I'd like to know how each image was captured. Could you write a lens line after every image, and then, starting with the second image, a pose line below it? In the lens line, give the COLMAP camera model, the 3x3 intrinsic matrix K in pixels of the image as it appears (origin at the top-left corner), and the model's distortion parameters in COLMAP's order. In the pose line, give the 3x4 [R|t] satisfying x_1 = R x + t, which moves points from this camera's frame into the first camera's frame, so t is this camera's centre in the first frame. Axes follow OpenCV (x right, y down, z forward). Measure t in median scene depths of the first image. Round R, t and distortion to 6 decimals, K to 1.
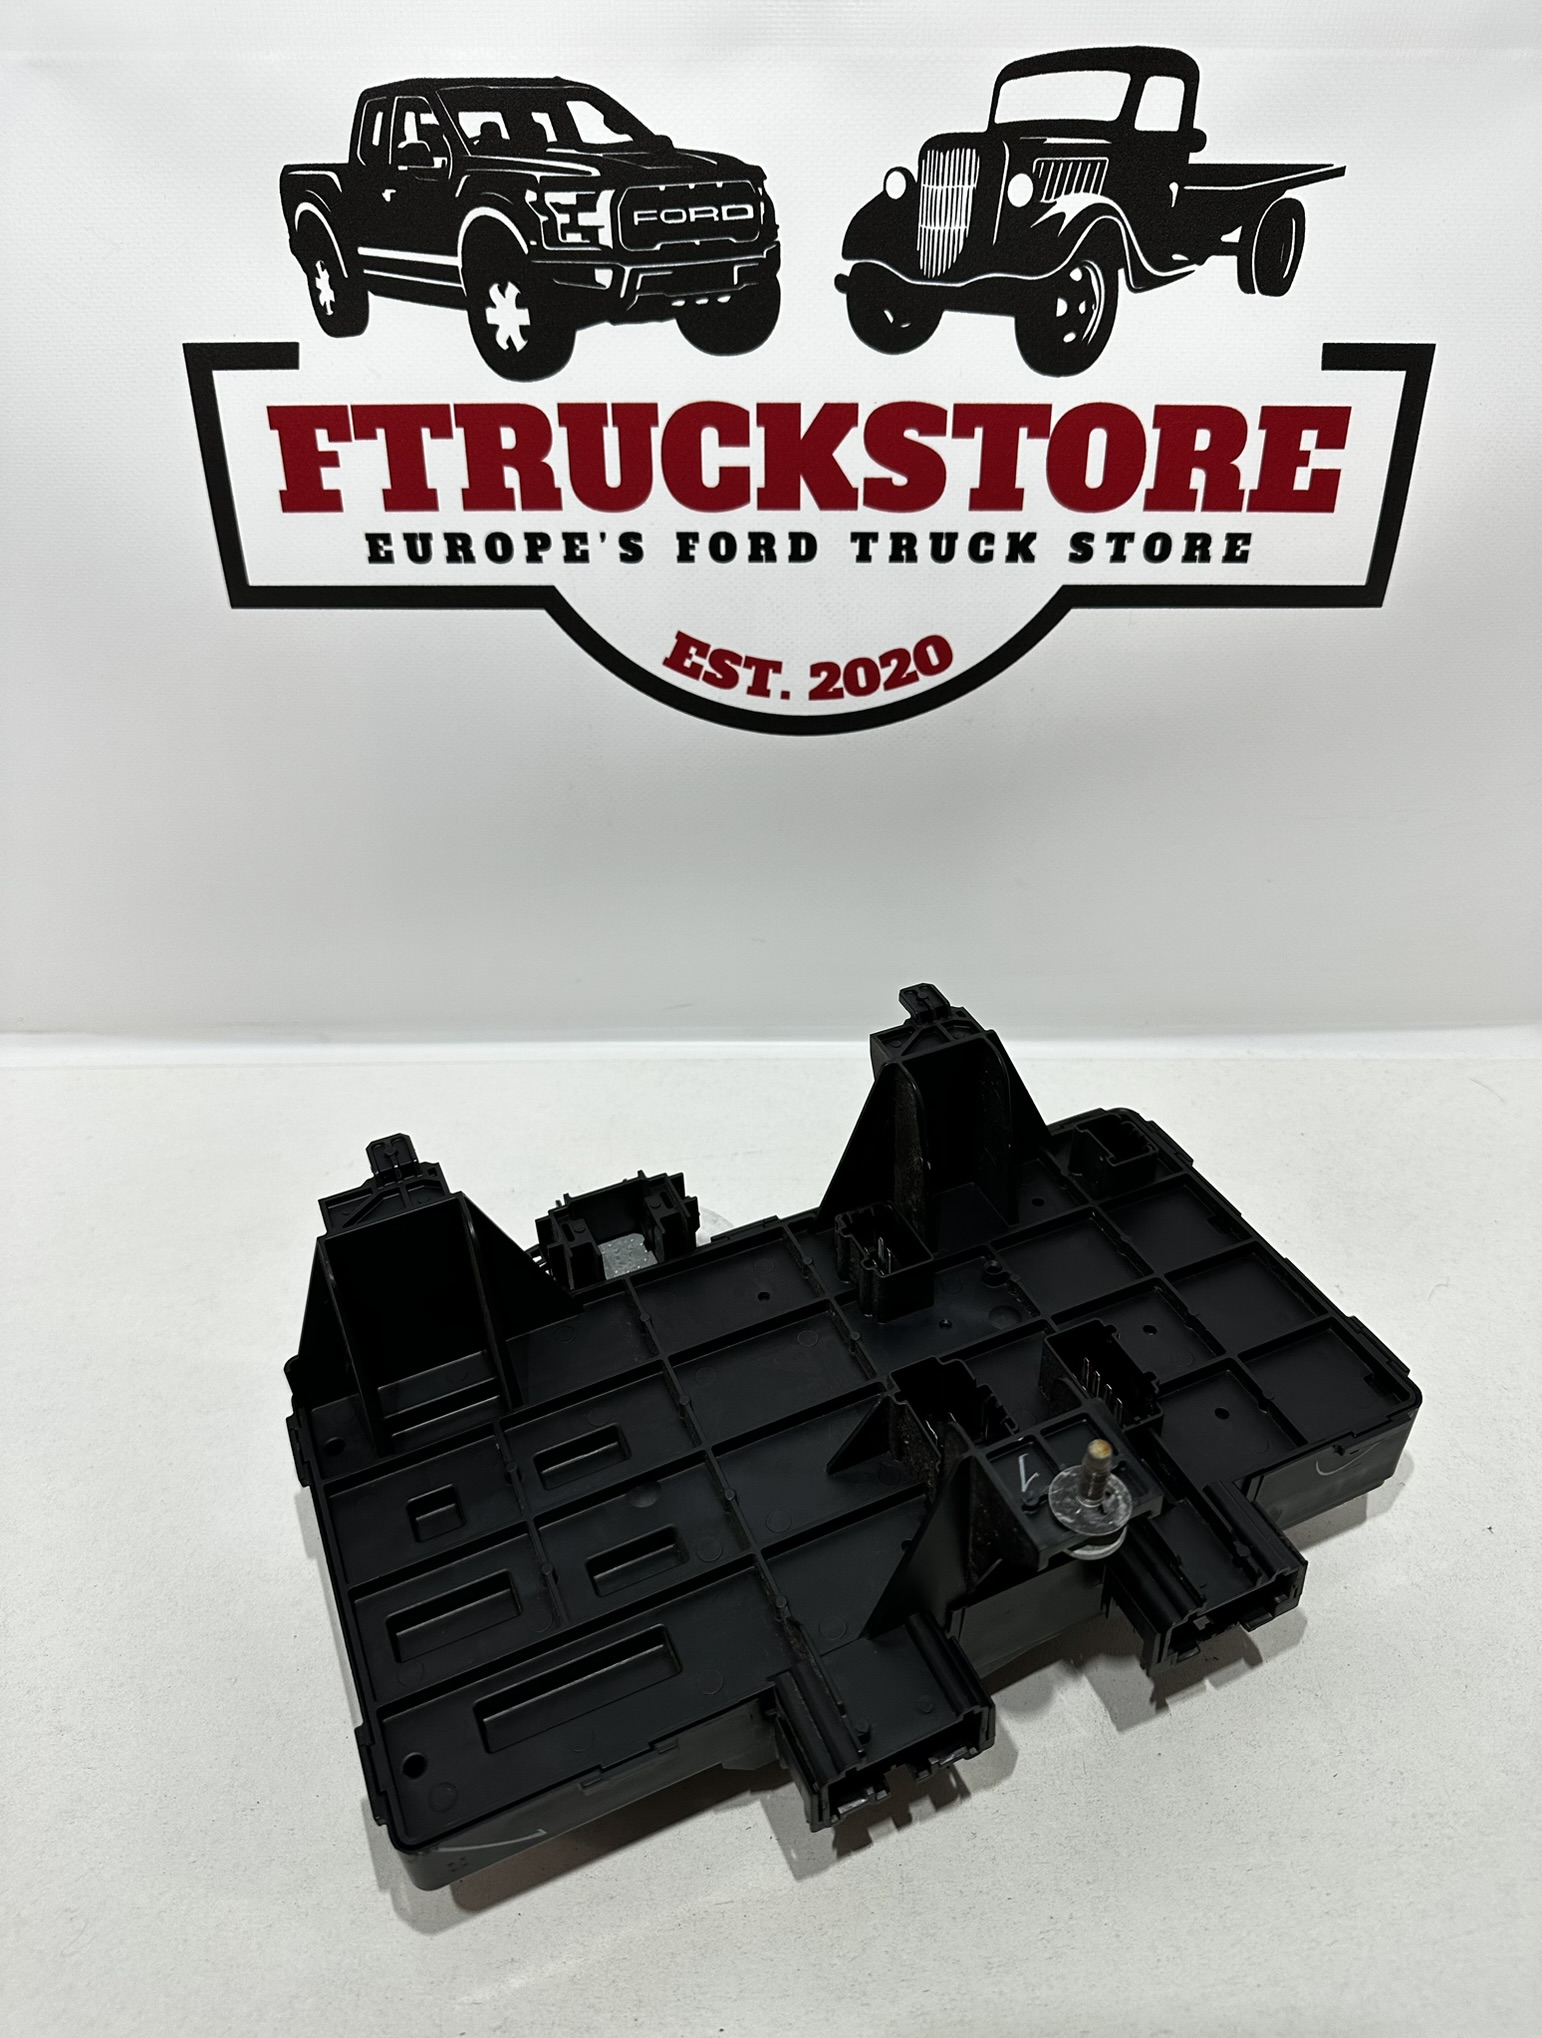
lens RADIAL K [[1476.8, 0, 773.3], [0, 1476.8, 1004.6], [0, 0, 1]] dist [-0.007679, -0.012587]
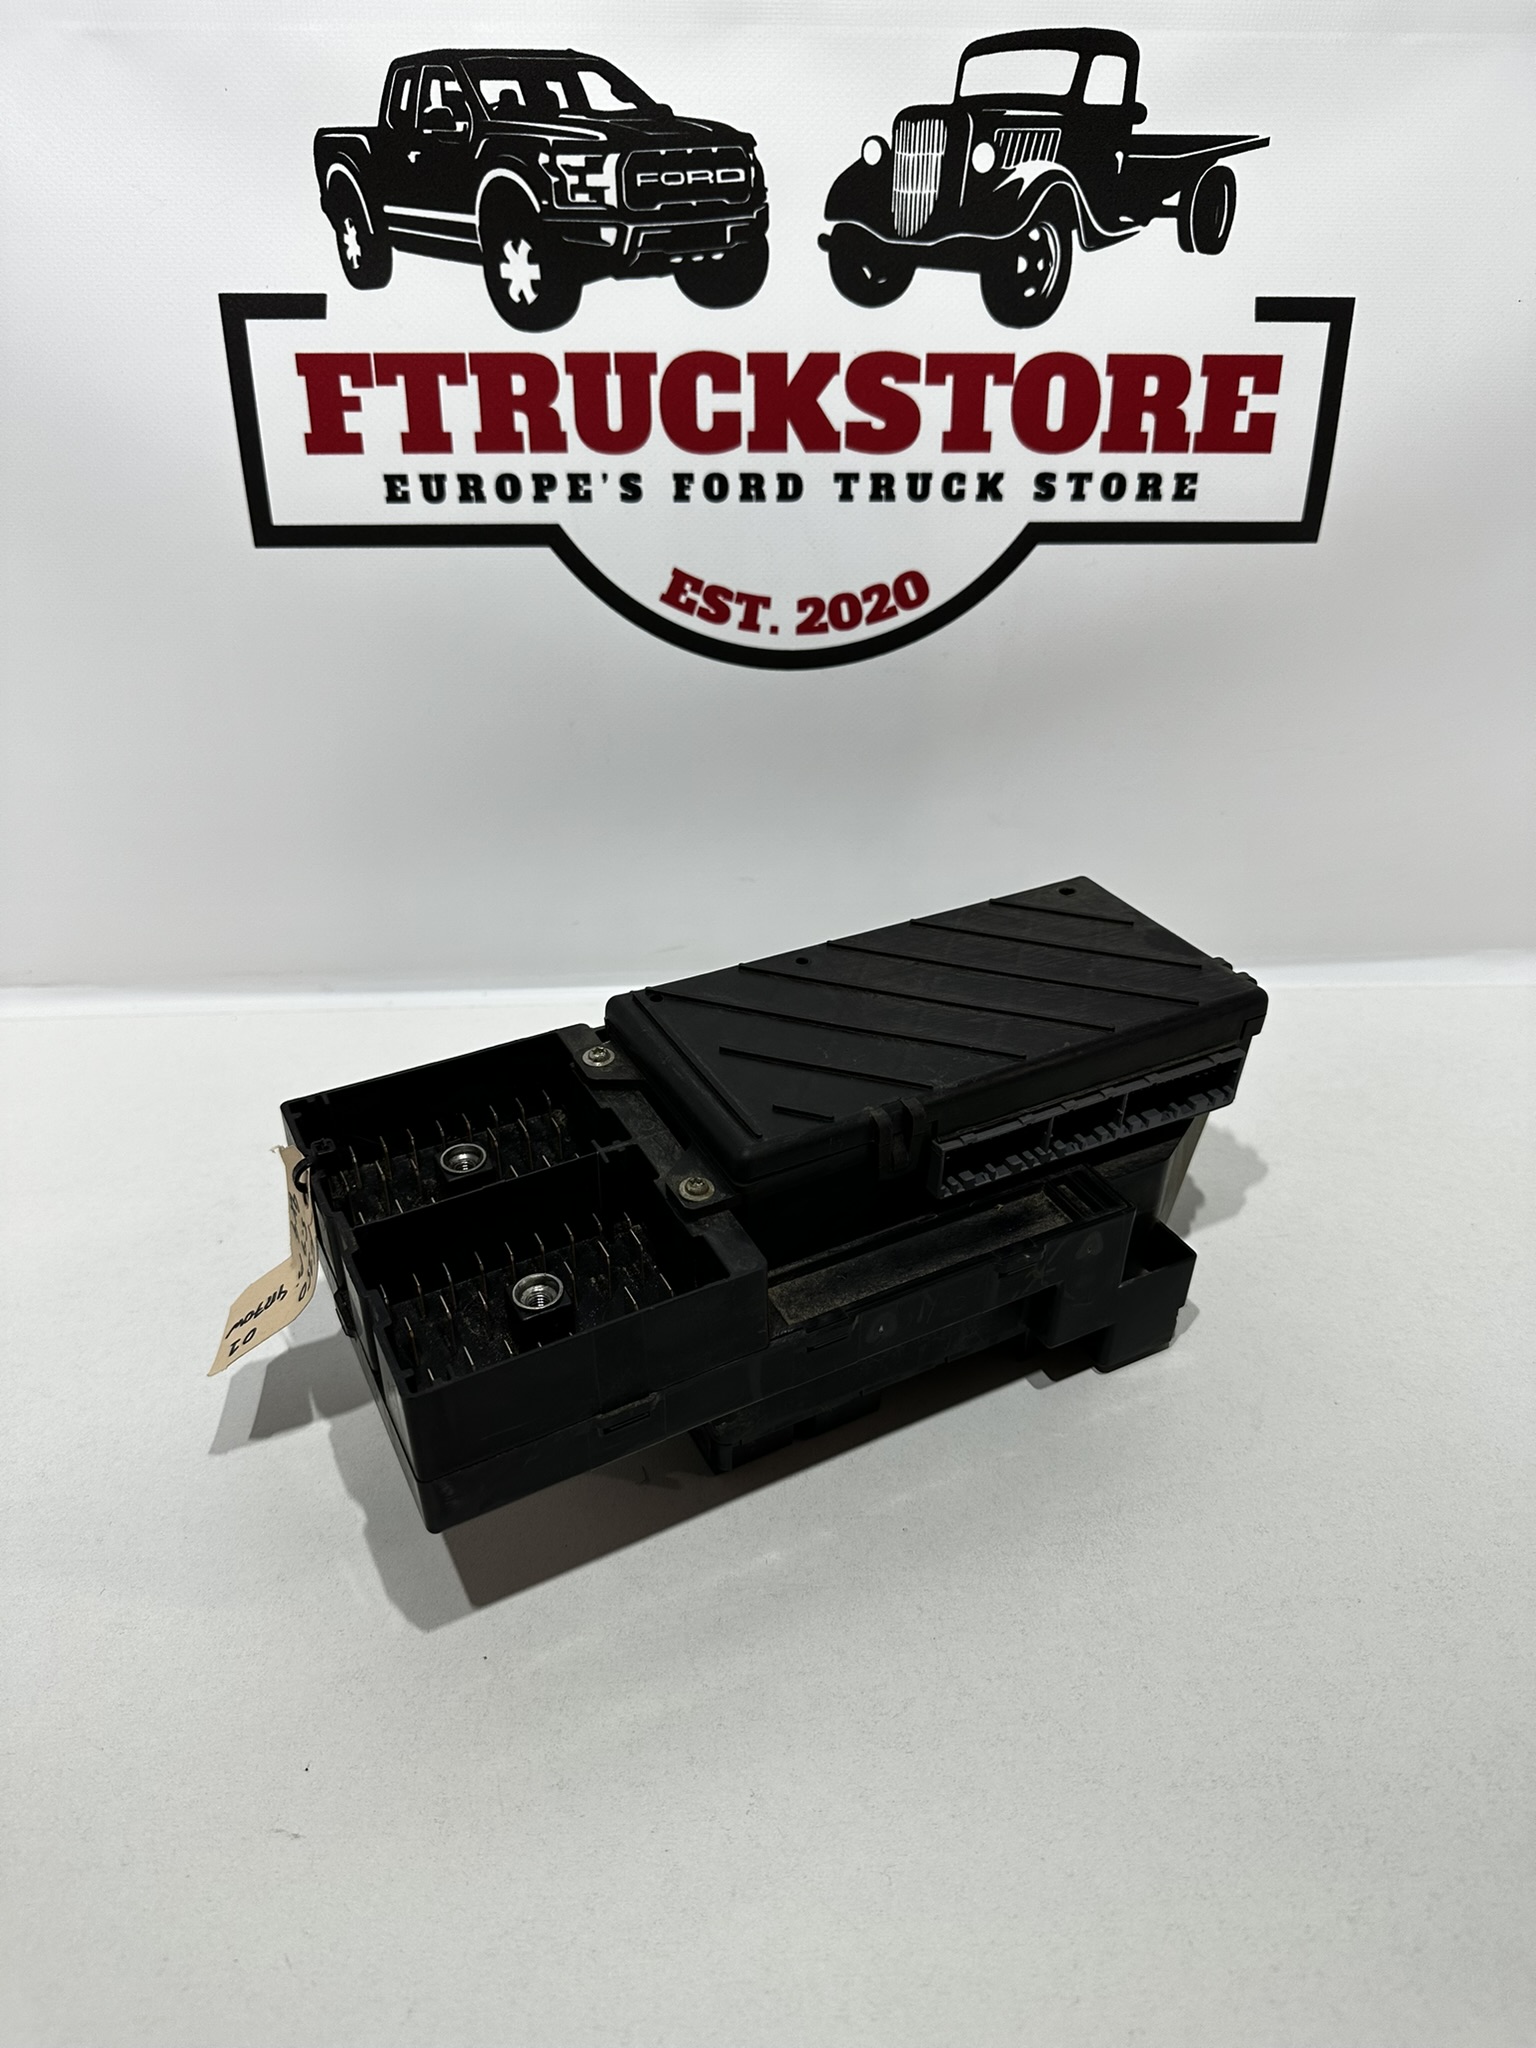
lens RADIAL K [[1476.3, 0, 768.6], [0, 1476.3, 1018.1], [0, 0, 1]] dist [-0.021756, 0.004405]
pose [[0.999009, -0.017933, 0.040740, -0.048708], [0.020967, 0.996941, -0.075289, 0.166313], [-0.039265, 0.076068, 0.996329, -0.049106]]
